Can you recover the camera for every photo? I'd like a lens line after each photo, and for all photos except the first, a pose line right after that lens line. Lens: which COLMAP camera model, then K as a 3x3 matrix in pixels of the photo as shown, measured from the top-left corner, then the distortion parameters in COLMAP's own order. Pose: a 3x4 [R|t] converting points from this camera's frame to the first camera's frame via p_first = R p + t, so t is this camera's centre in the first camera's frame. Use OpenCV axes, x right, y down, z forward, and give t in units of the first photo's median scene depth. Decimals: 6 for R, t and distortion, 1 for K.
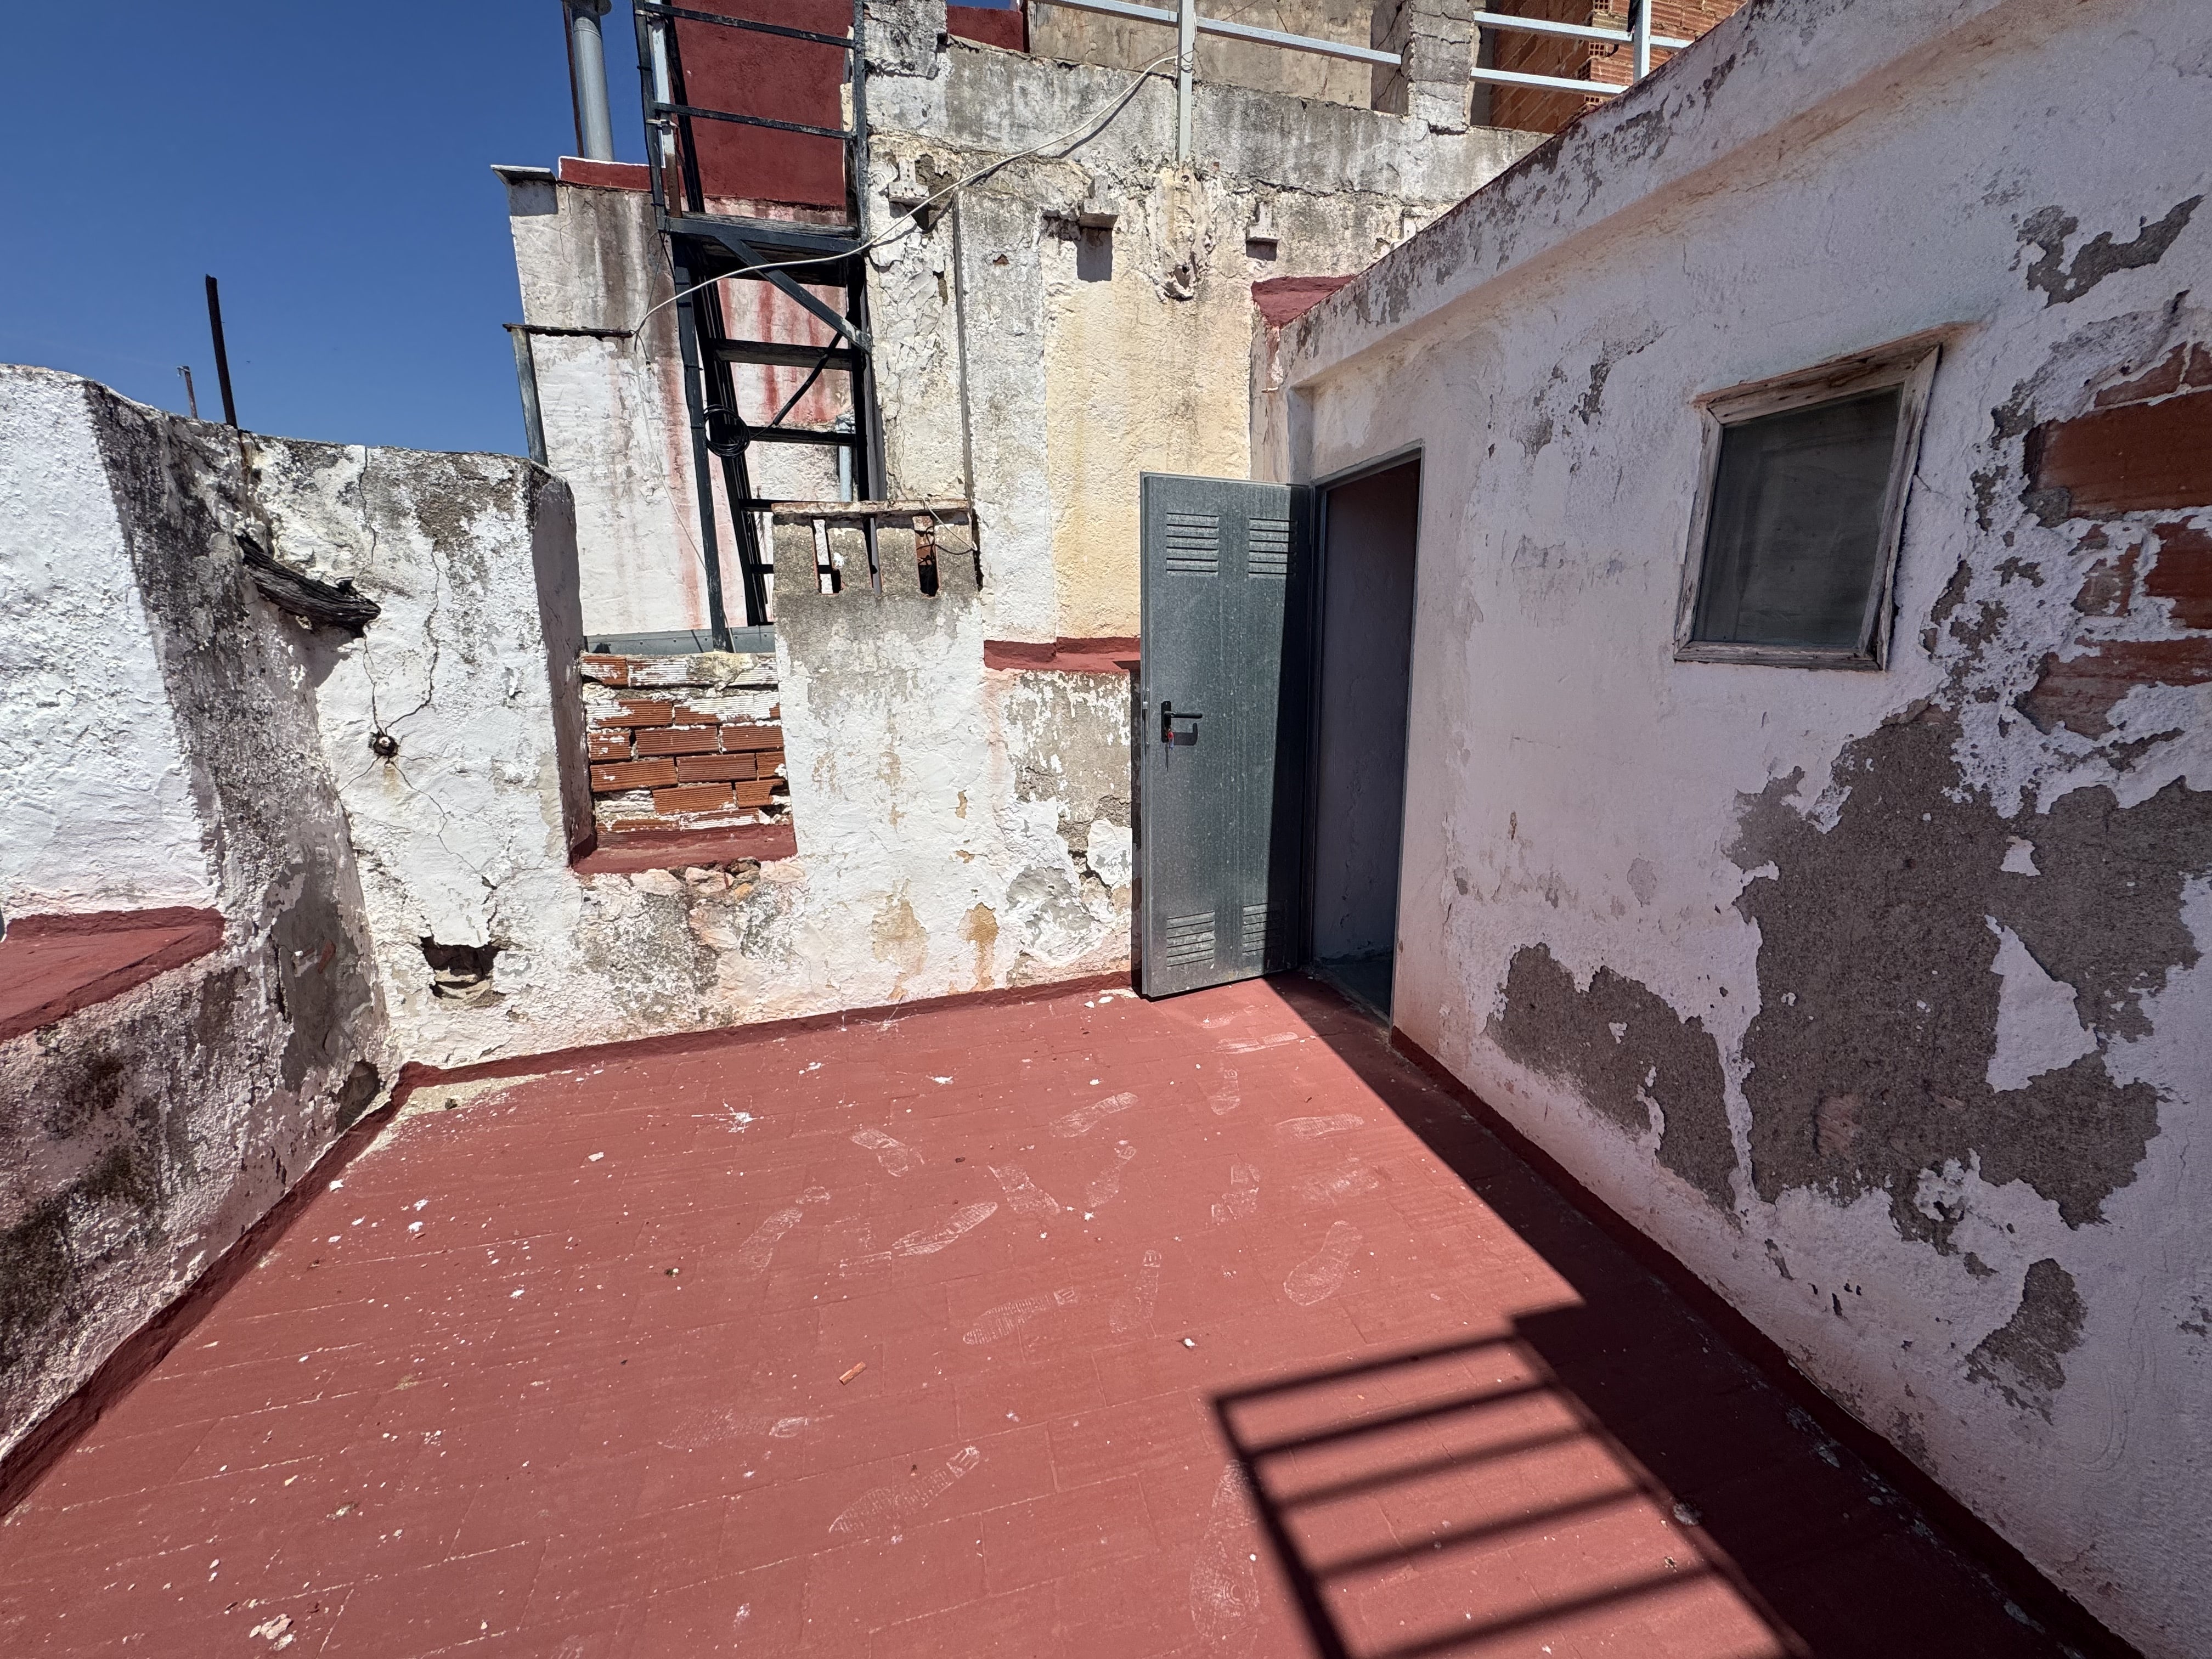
lens RADIAL K [[888.2, 0, 1108.4], [0, 888.2, 824.6], [0, 0, 1]] dist [-0.002709, 0.000058]
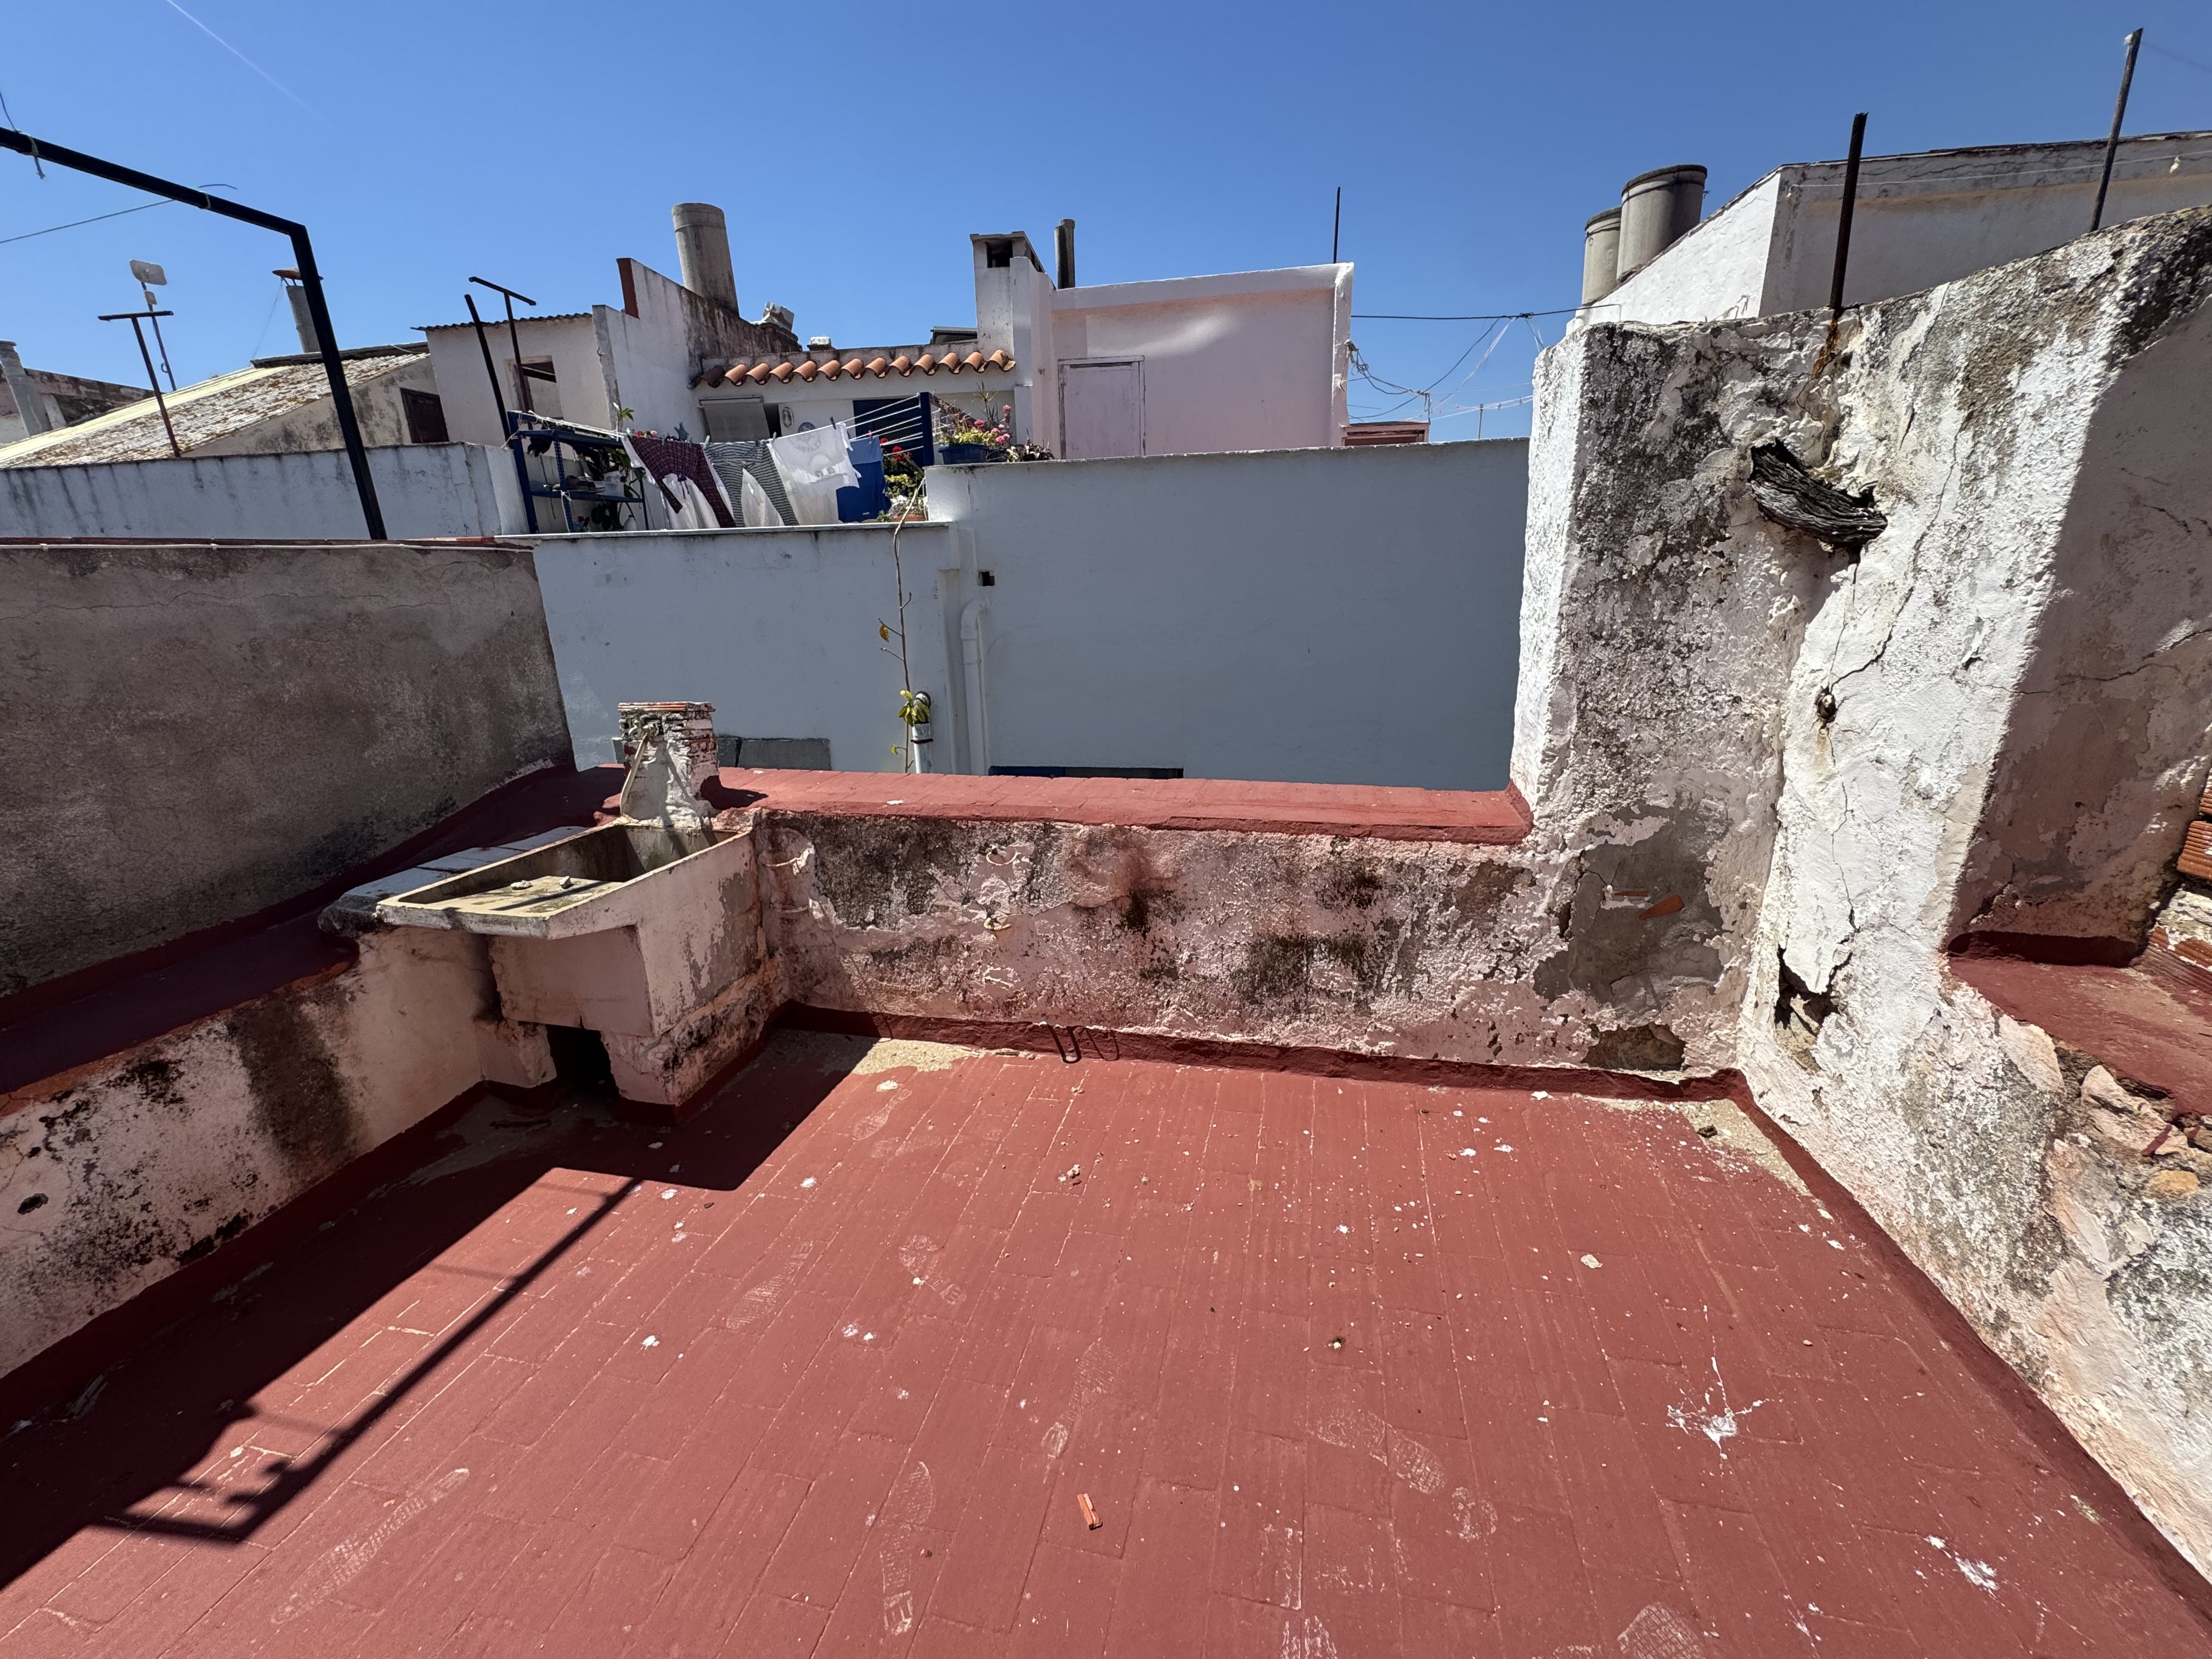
lens RADIAL K [[888.2, 0, 1108.4], [0, 888.2, 824.6], [0, 0, 1]] dist [-0.002709, 0.000058]
pose [[-0.452544, 0.277163, -0.847575, 0.157269], [-0.155973, 0.911218, 0.381253, -0.195953], [0.877995, 0.304733, -0.369137, 0.782339]]
